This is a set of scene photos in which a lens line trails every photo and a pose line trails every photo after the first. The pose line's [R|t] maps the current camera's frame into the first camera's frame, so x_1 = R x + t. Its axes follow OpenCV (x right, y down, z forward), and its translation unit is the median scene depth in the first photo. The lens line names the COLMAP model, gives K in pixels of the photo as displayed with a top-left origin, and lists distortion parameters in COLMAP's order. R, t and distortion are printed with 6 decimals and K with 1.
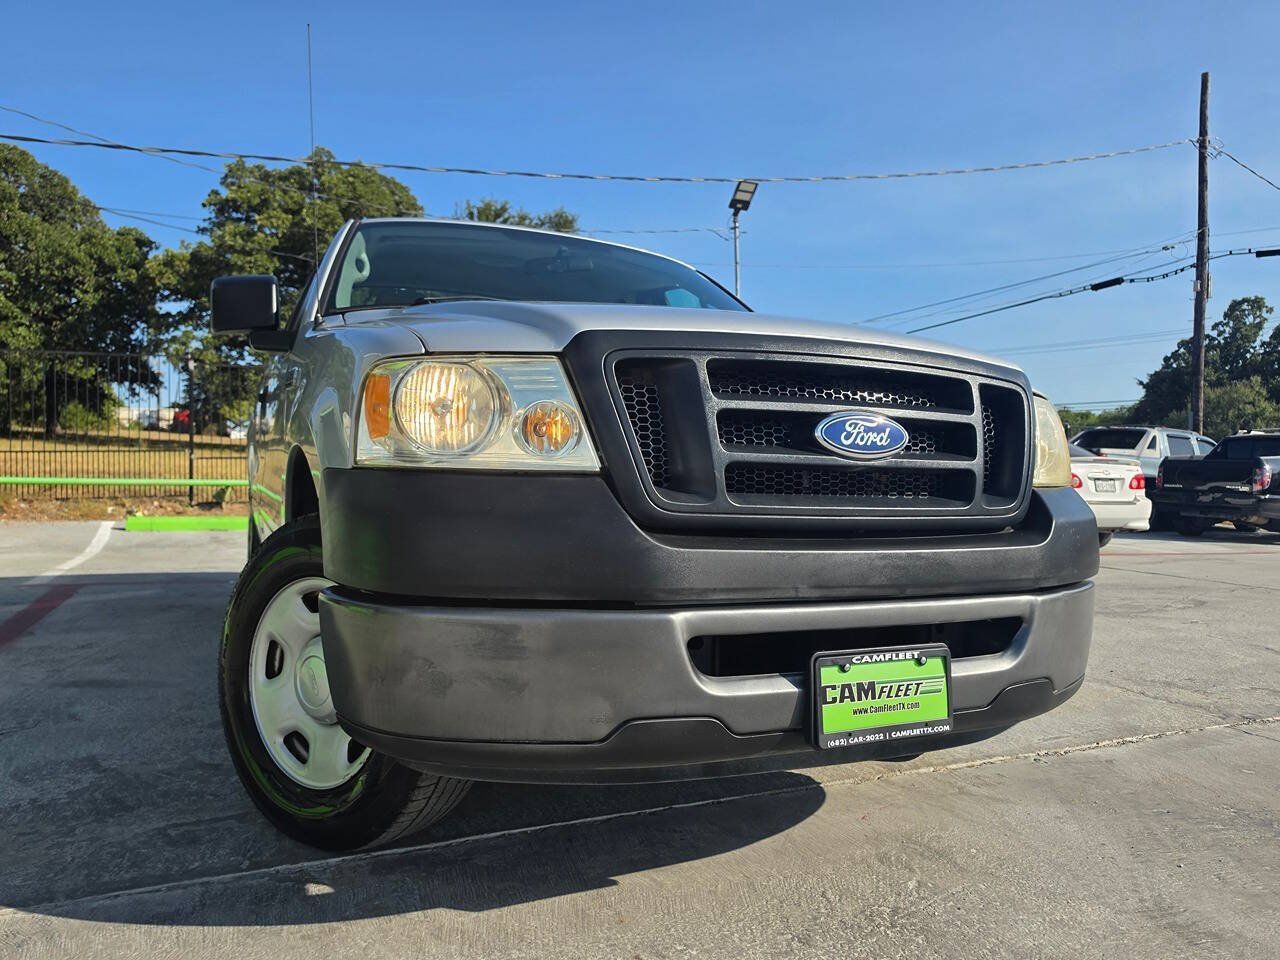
lens RADIAL K [[882.8, 0, 639.7], [0, 882.8, 463.2], [0, 0, 1]] dist [-0.000031, -0.005267]
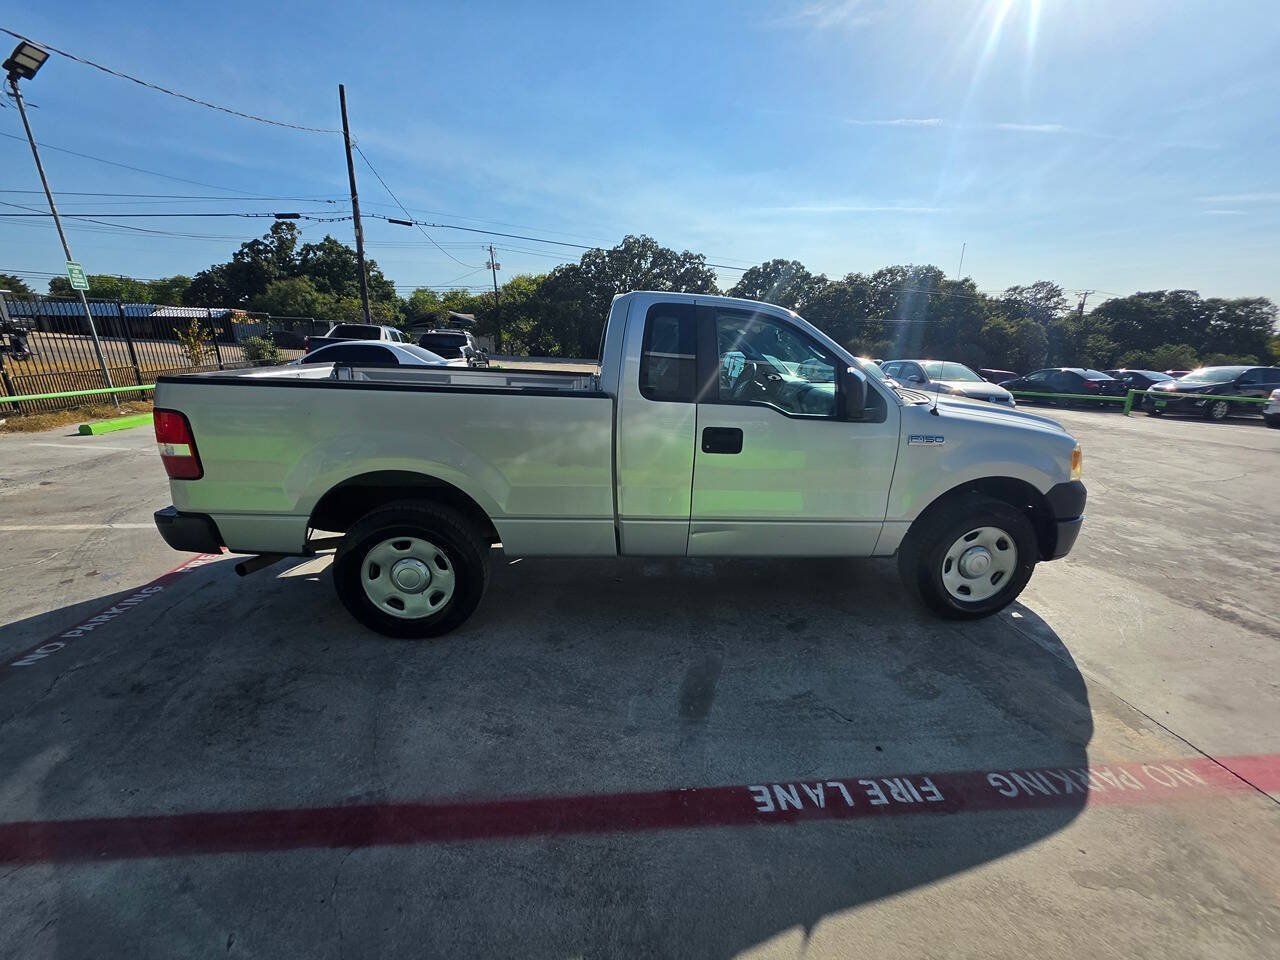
lens RADIAL K [[508.2, 0, 632.5], [0, 508.2, 487.2], [0, 0, 1]] dist [-0.006513, 0.001927]
pose [[0.348724, -0.273050, 0.896569, -1.947267], [-0.017601, 0.954543, 0.297552, -0.376799], [-0.937060, -0.119545, 0.328067, 1.469611]]
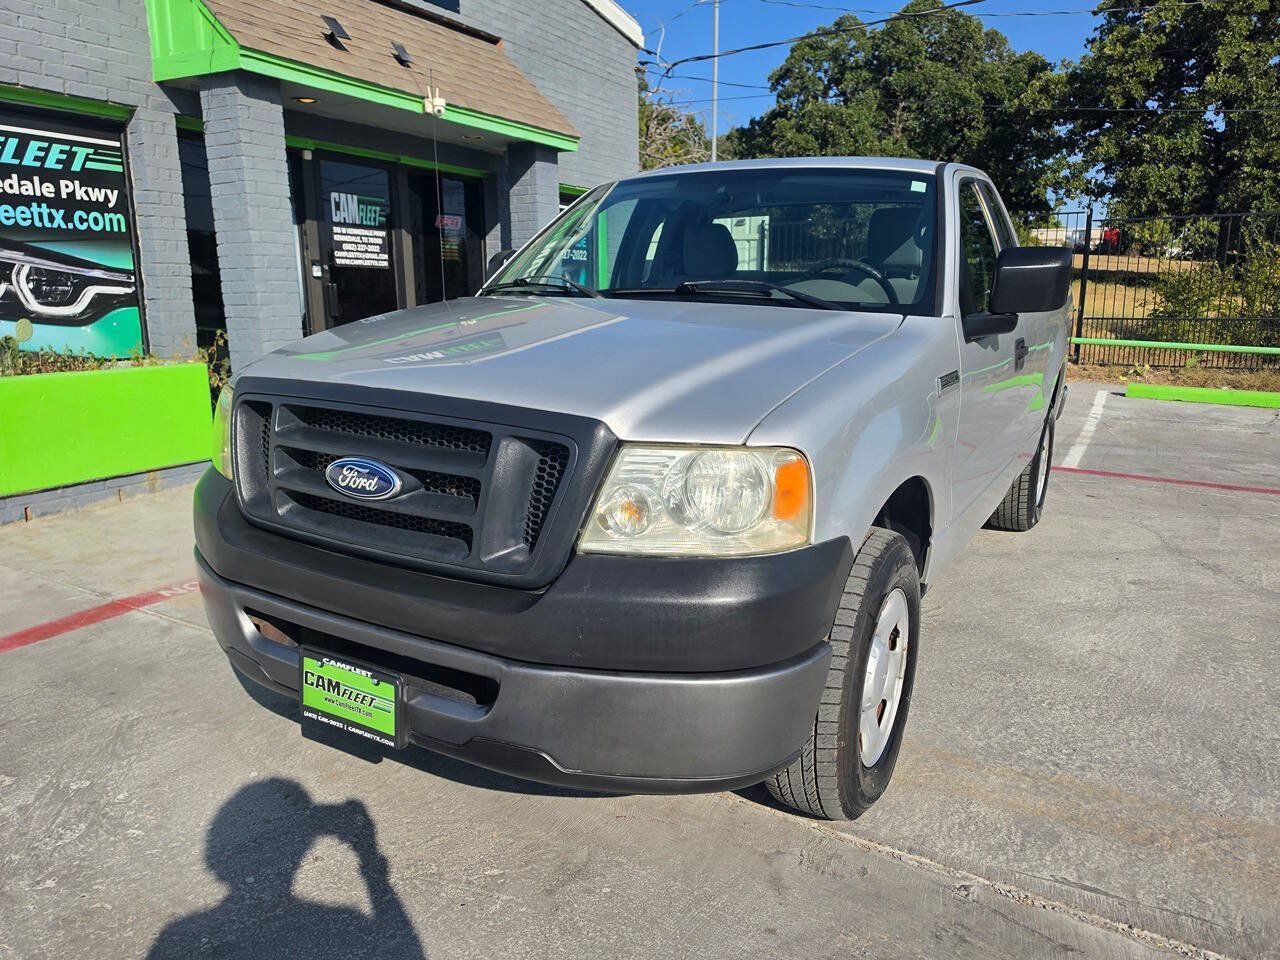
lens RADIAL K [[882.8, 0, 647.8], [0, 882.8, 471.2], [0, 0, 1]] dist [-0.000031, -0.005267]
pose [[0.589301, 0.158919, -0.792129, 1.110430], [0.006891, 0.979439, 0.201624, -0.217592], [0.807884, -0.124276, 0.576089, 0.526843]]
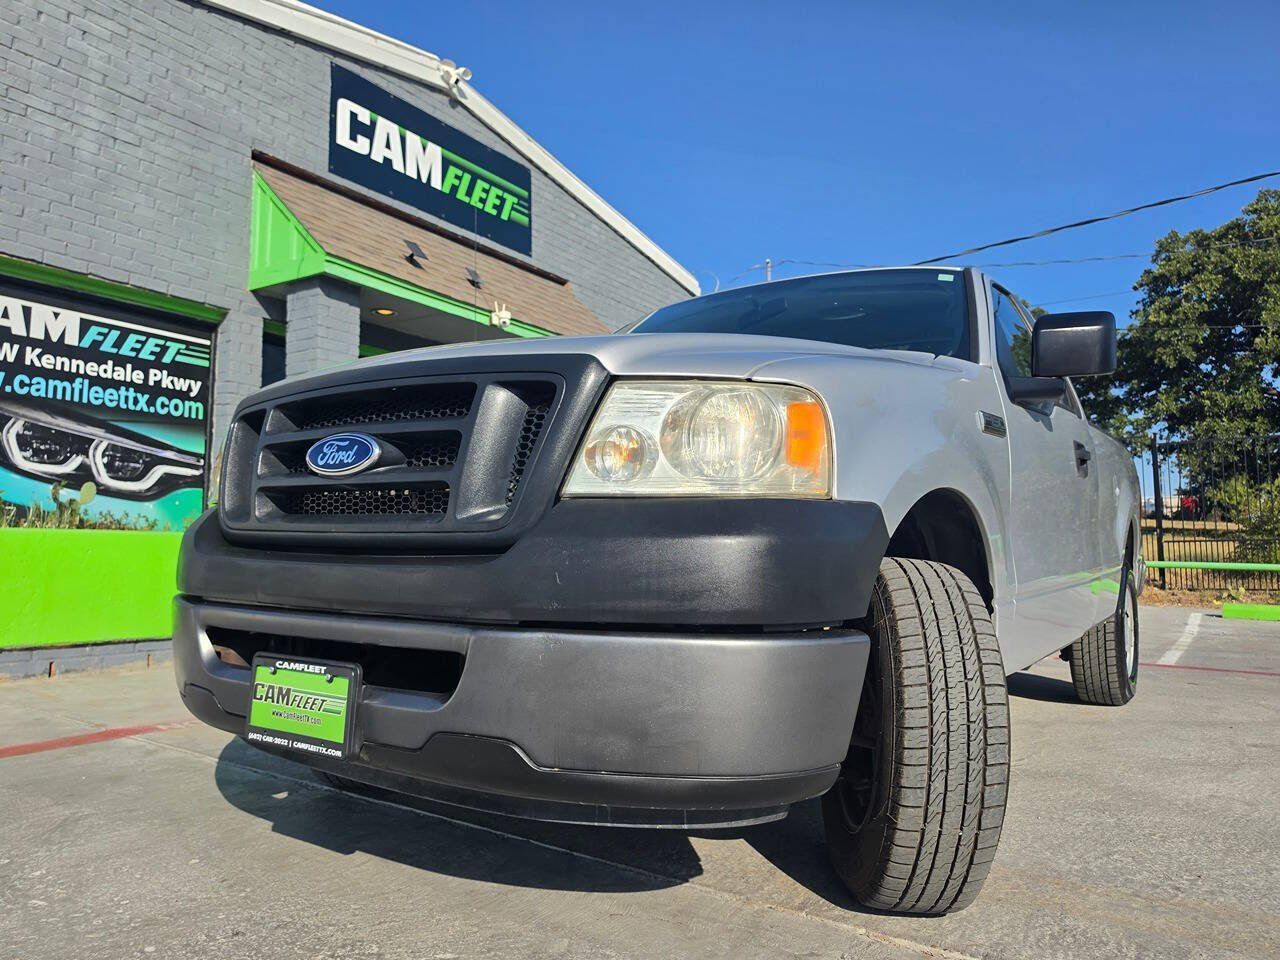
lens RADIAL K [[882.8, 0, 645.2], [0, 882.8, 464.9], [0, 0, 1]] dist [-0.000031, -0.005267]
pose [[0.522057, -0.089786, -0.848171, 1.093471], [0.006289, 0.994822, -0.101439, 0.071467], [0.852887, 0.047623, 0.519919, 0.624774]]
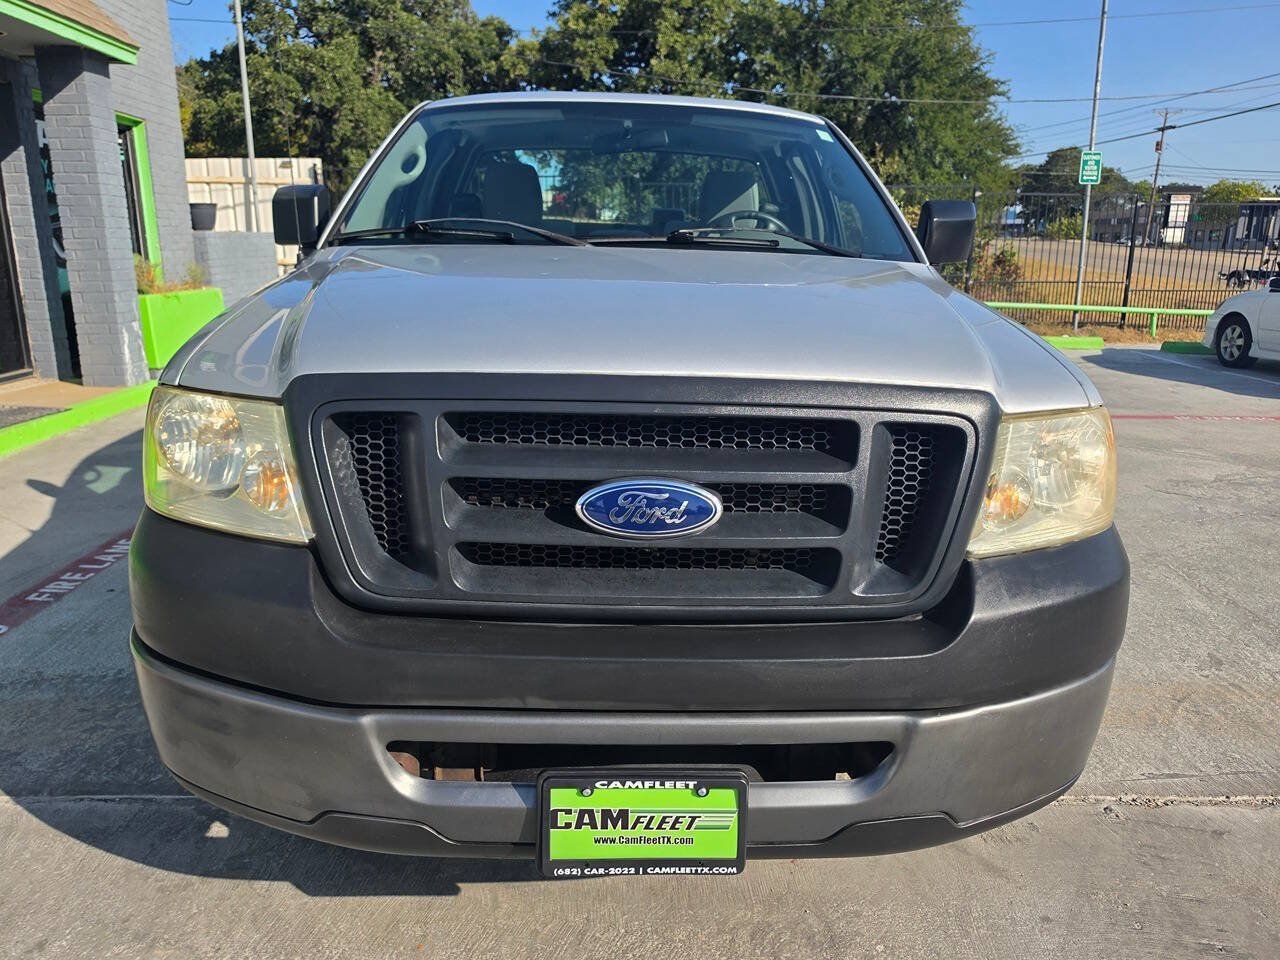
lens RADIAL K [[882.8, 0, 632.8], [0, 882.8, 451.3], [0, 0, 1]] dist [-0.000031, -0.005267]
pose [[0.923646, 0.089365, -0.372683, 0.428078], [-0.000925, 0.972951, 0.231010, -0.211630], [0.383246, -0.213027, 0.898745, 0.256714]]
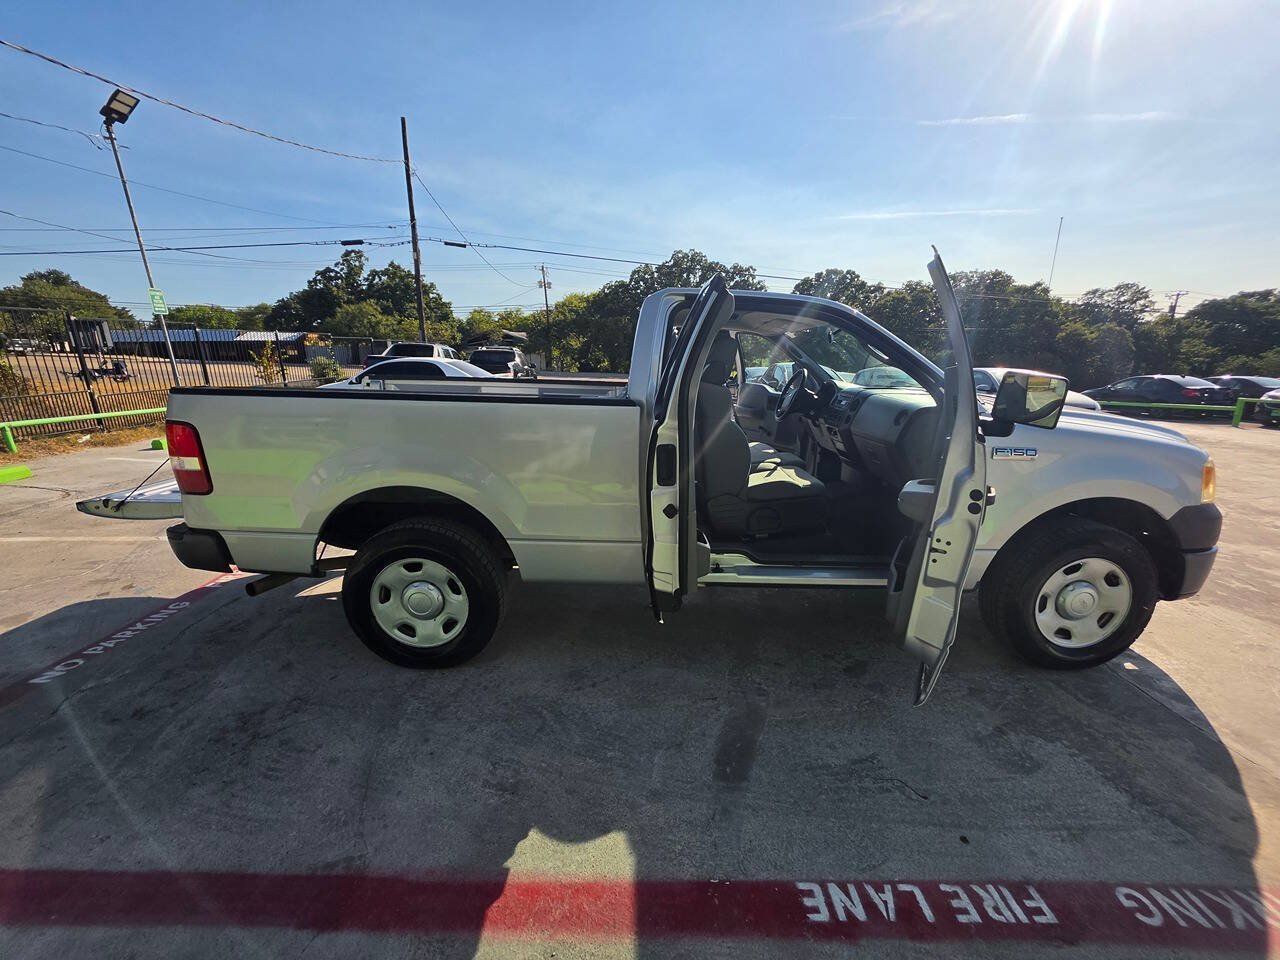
lens RADIAL K [[508.2, 0, 635.3], [0, 508.2, 488.9], [0, 0, 1]] dist [-0.006513, 0.001927]
pose [[0.429953, -0.247893, 0.868153, -1.798444], [0.001129, 0.961715, 0.274049, -0.344168], [-0.902850, -0.116848, 0.413772, 1.482626]]
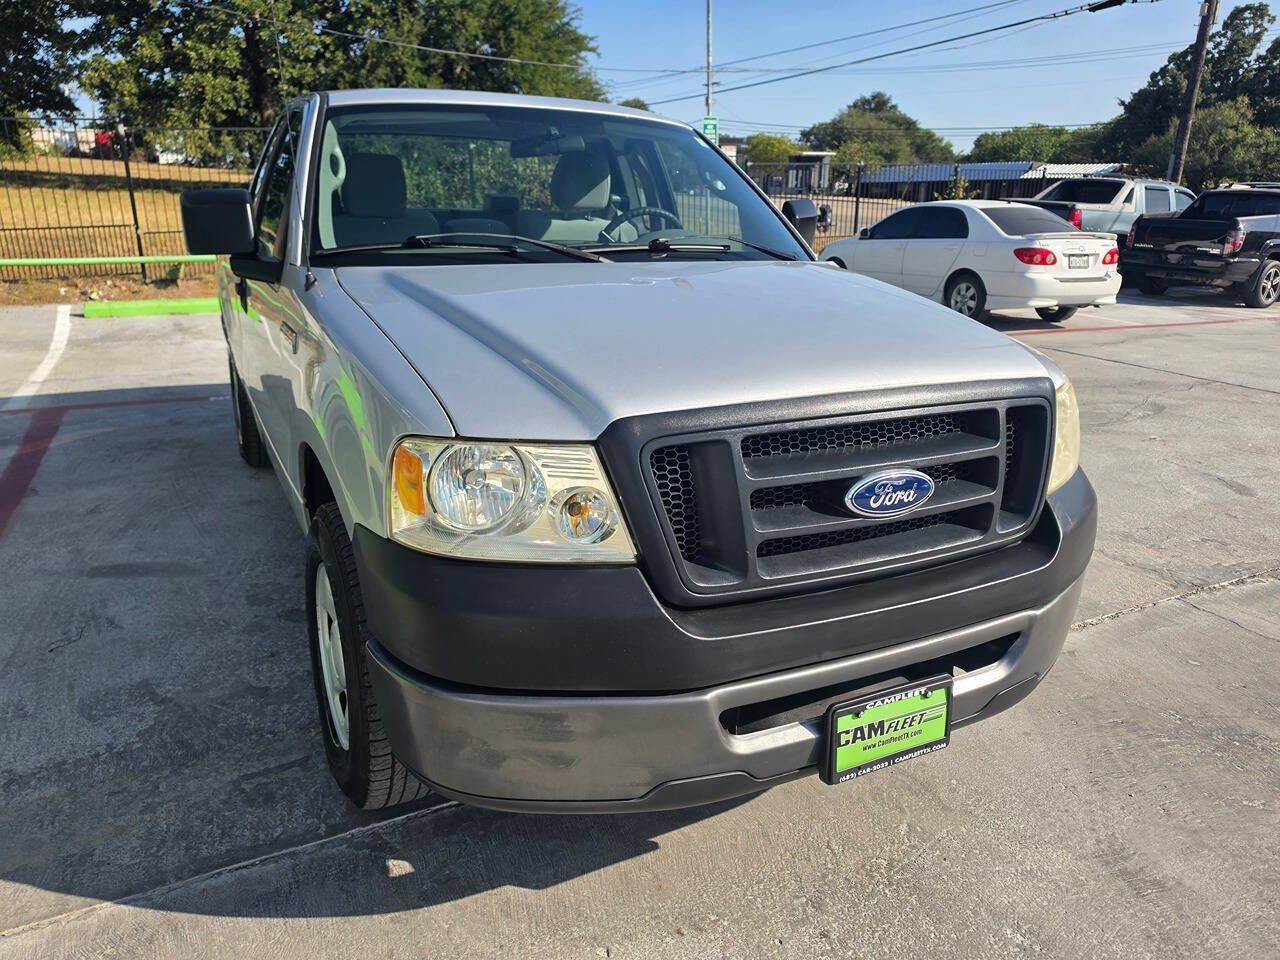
lens RADIAL K [[882.8, 0, 607.0], [0, 882.8, 464.3], [0, 0, 1]] dist [-0.000031, -0.005267]
pose [[0.999888, -0.011172, 0.009936, -0.065813], [0.007717, 0.954842, 0.297015, -0.298291], [-0.012806, -0.296905, 0.954821, 0.042695]]
